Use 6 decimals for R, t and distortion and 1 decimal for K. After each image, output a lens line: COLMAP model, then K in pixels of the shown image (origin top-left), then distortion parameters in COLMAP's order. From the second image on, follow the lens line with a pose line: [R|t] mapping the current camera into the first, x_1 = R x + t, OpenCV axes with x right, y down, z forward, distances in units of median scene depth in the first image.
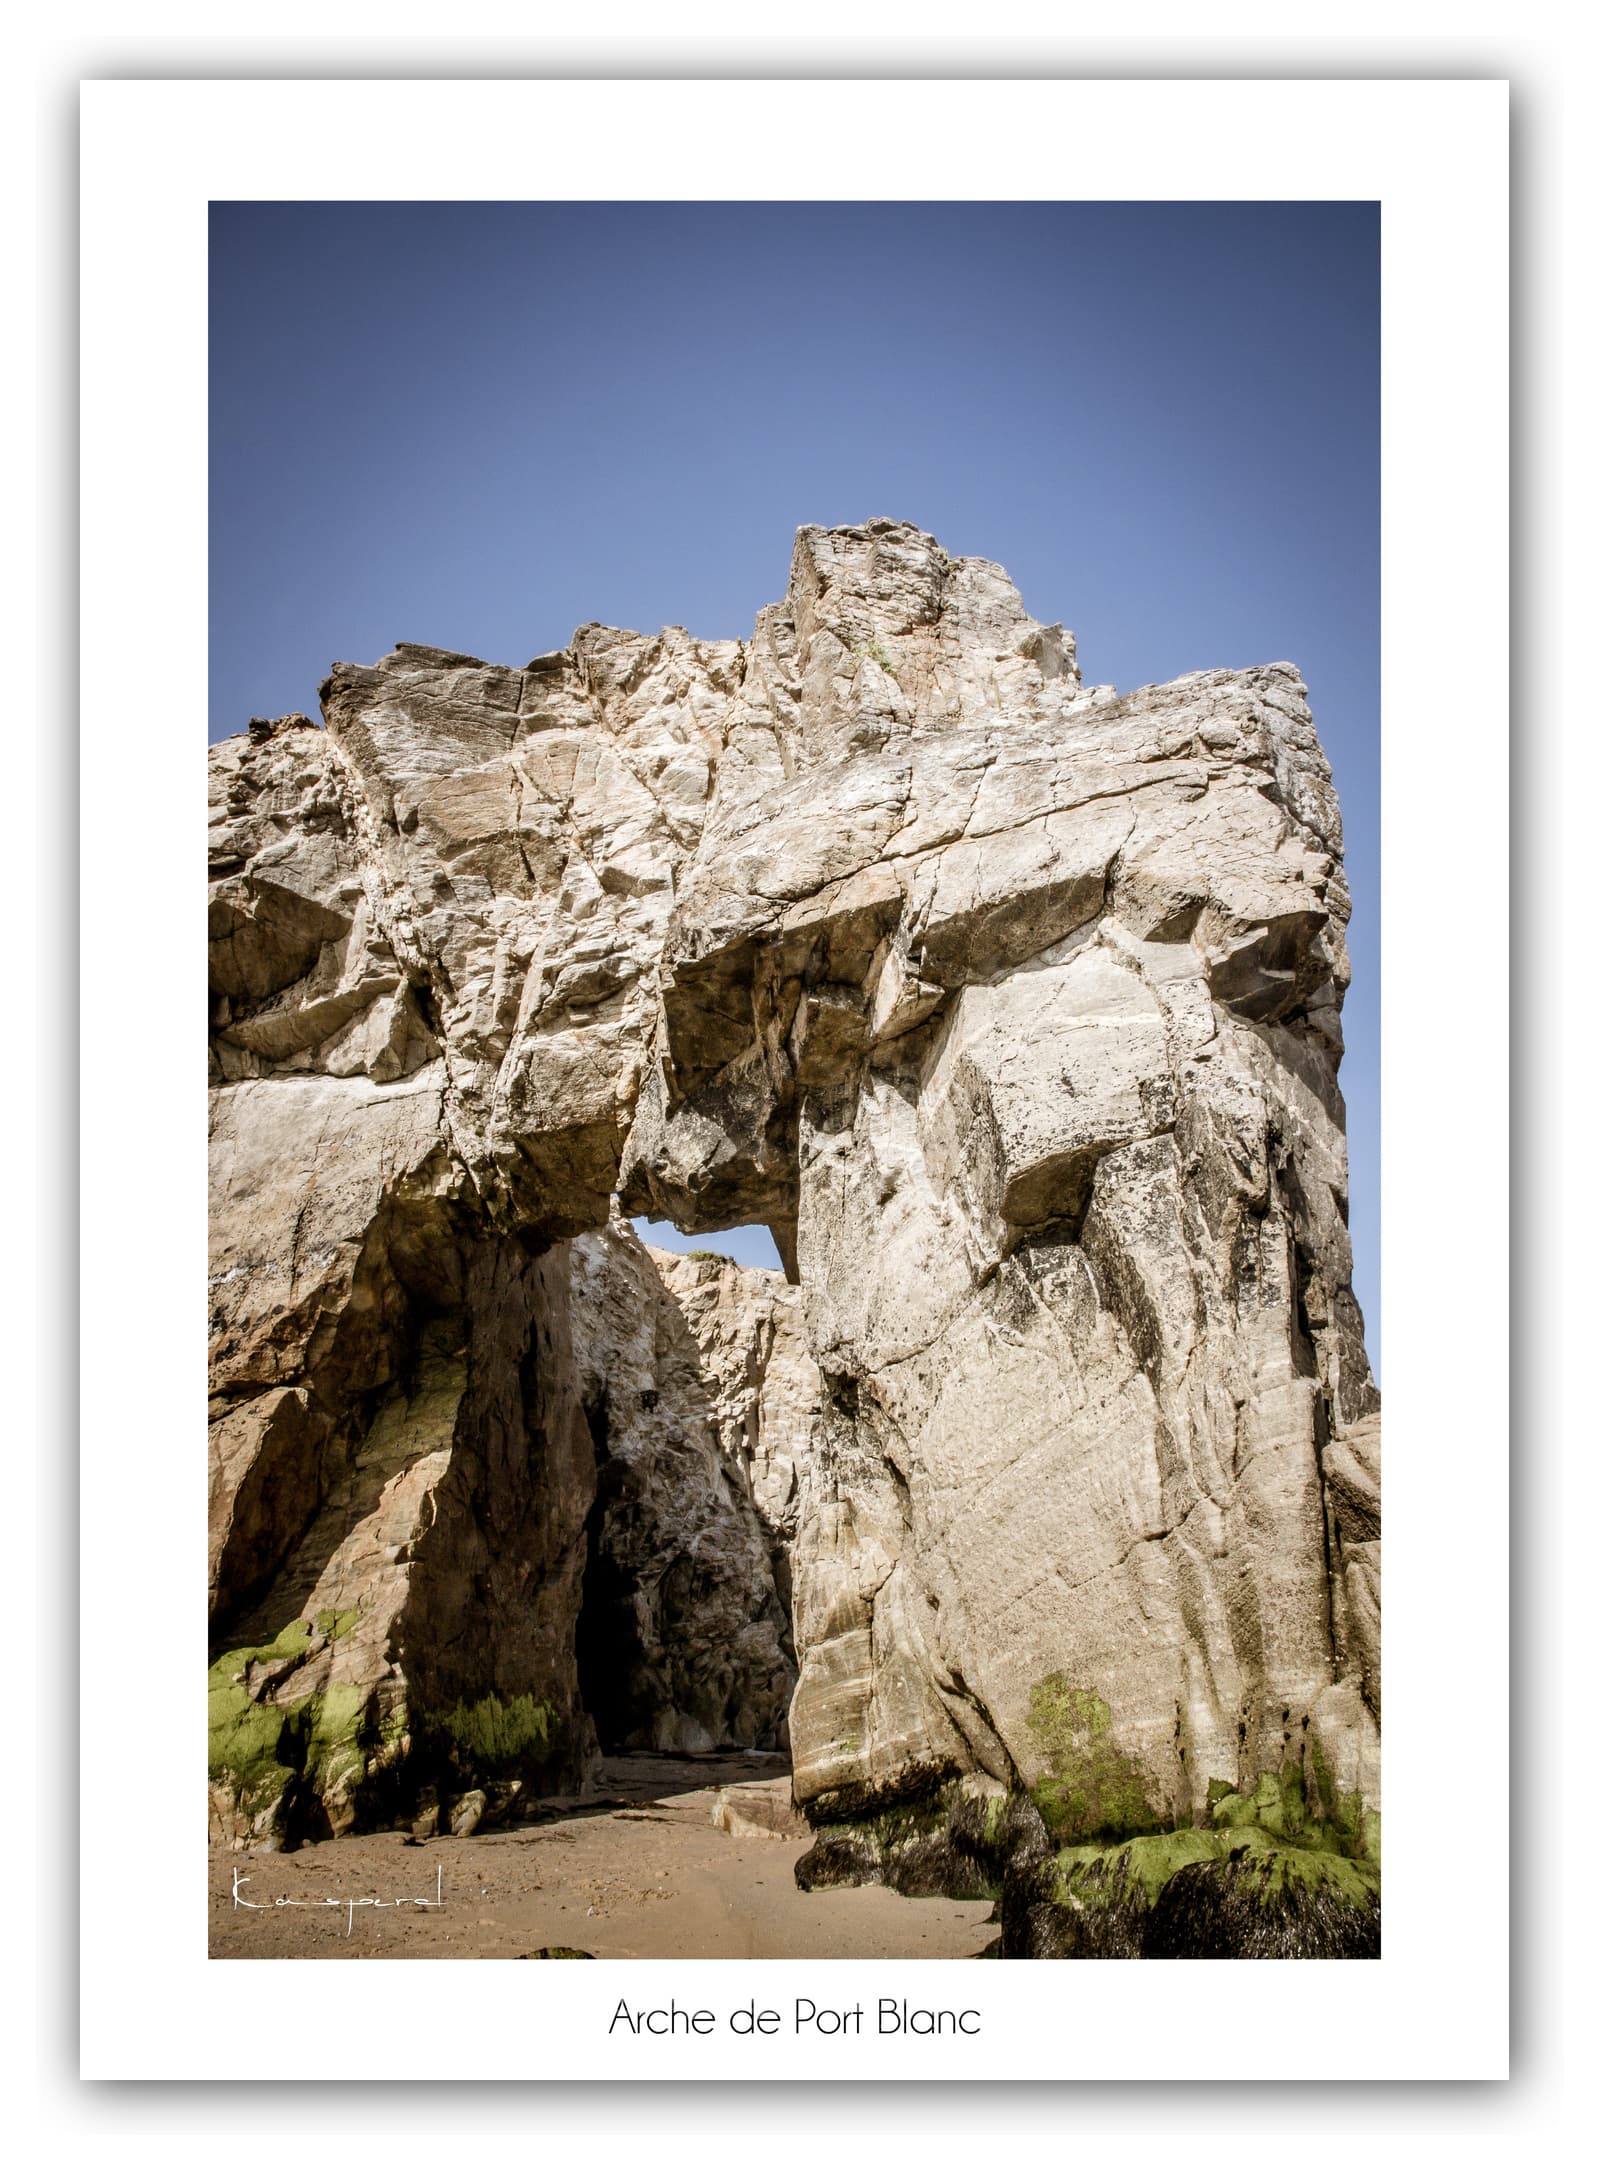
lens RADIAL K [[1253.4, 0, 840.8], [0, 1253.4, 1111.4], [0, 0, 1]] dist [-0.119036, 0.094077]
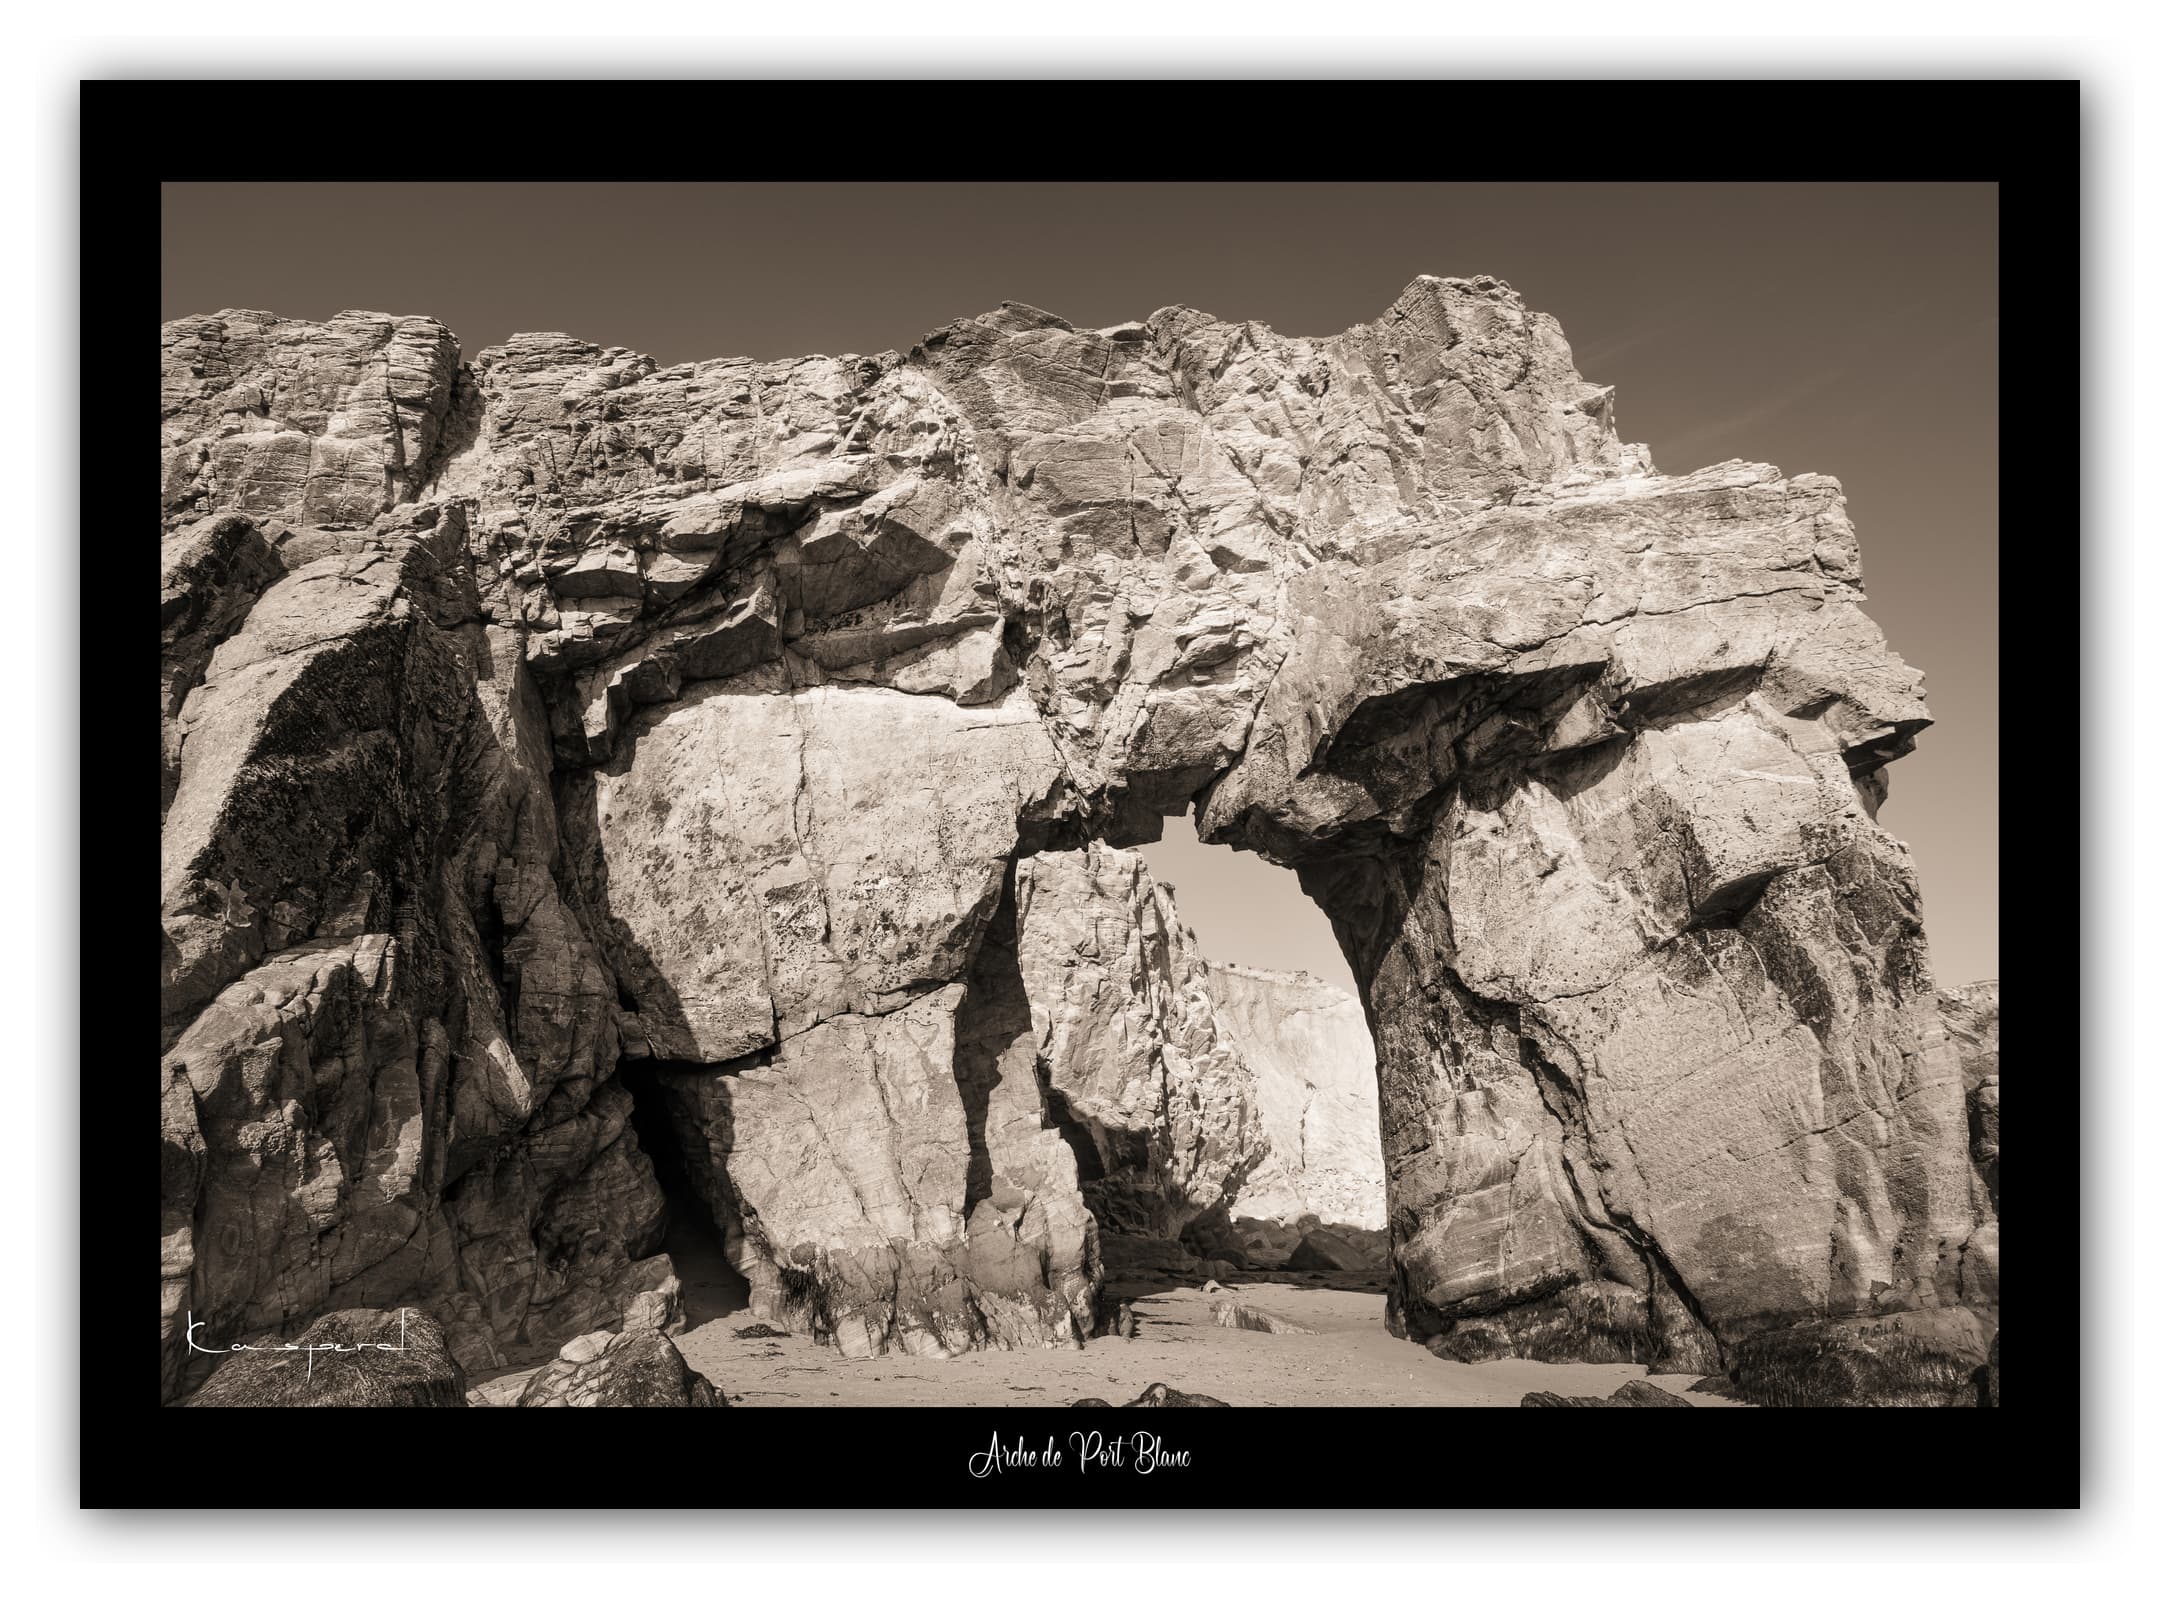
lens RADIAL K [[1293.3, 0, 1082.3], [0, 1293.3, 784.8], [0, 0, 1]] dist [-0.113744, 0.082869]
pose [[0.985200, 0.057778, 0.161376, -0.663545], [-0.077164, 0.990181, 0.116568, -0.141967], [-0.153057, -0.127295, 0.979985, -0.249109]]
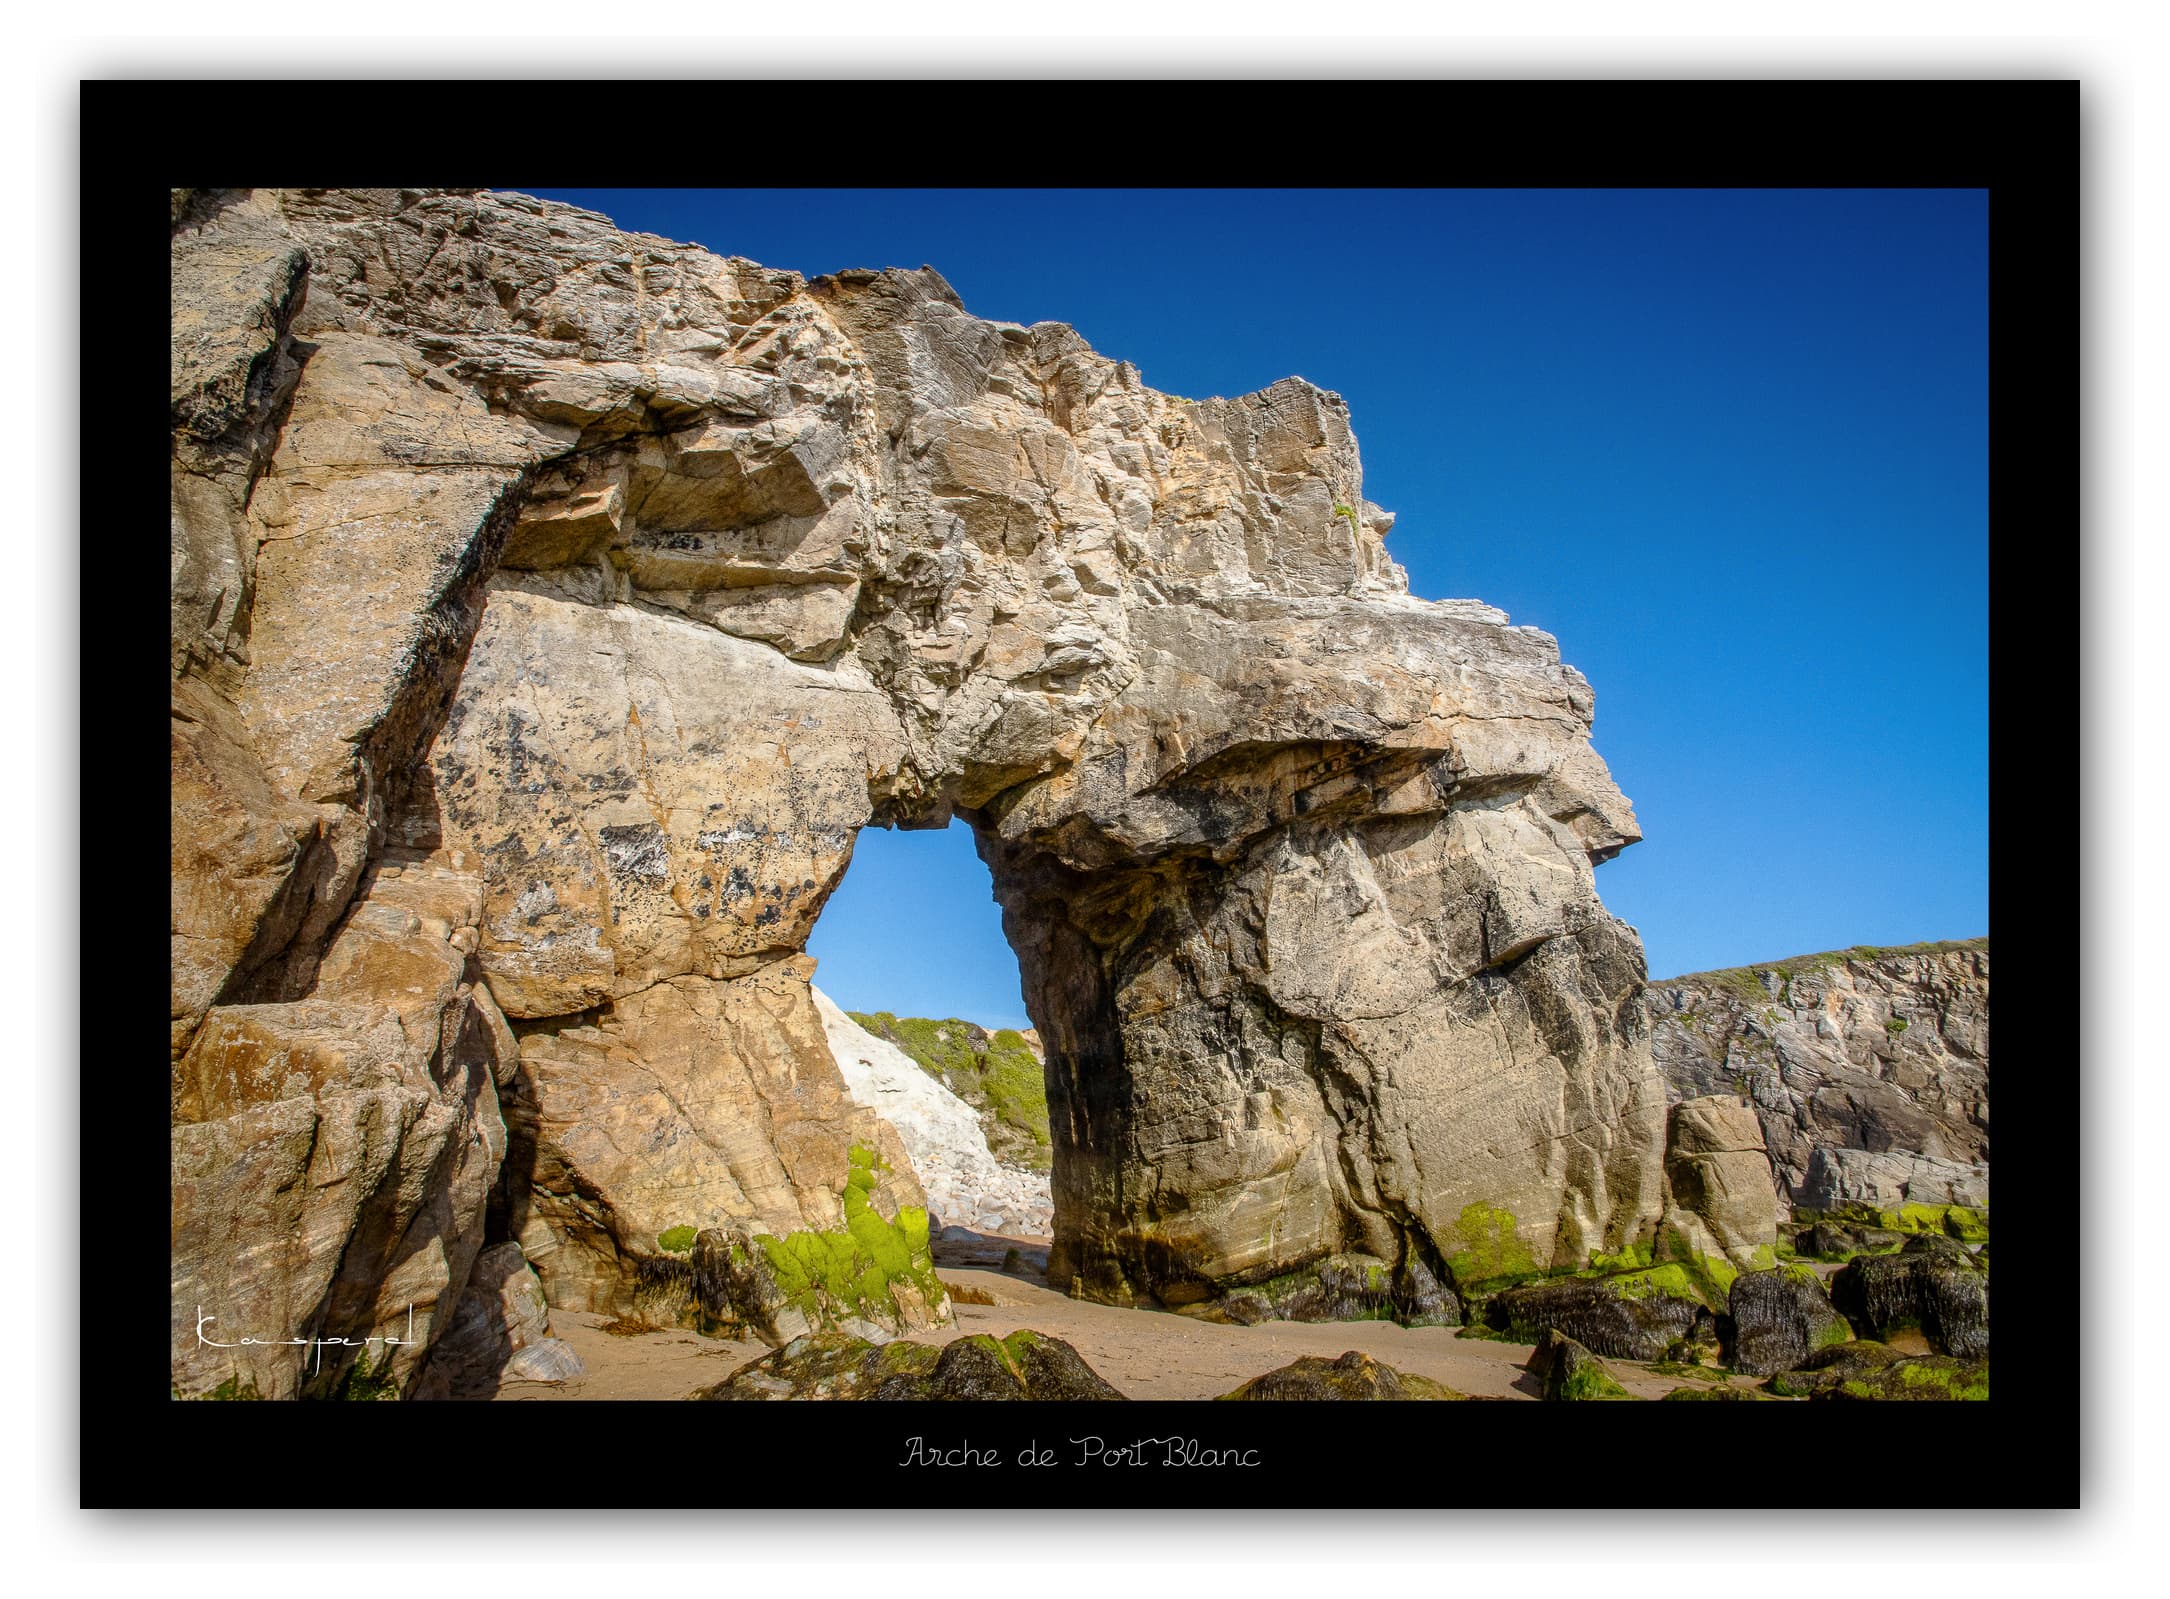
lens RADIAL K [[1253.4, 0, 1085.0], [0, 1253.4, 799.5], [0, 0, 1]] dist [-0.119036, 0.094077]
pose [[0.760809, 0.198092, 0.618004, -1.205872], [-0.286205, 0.957085, 0.045560, -0.042104], [-0.582457, -0.211538, 0.784854, -0.016420]]
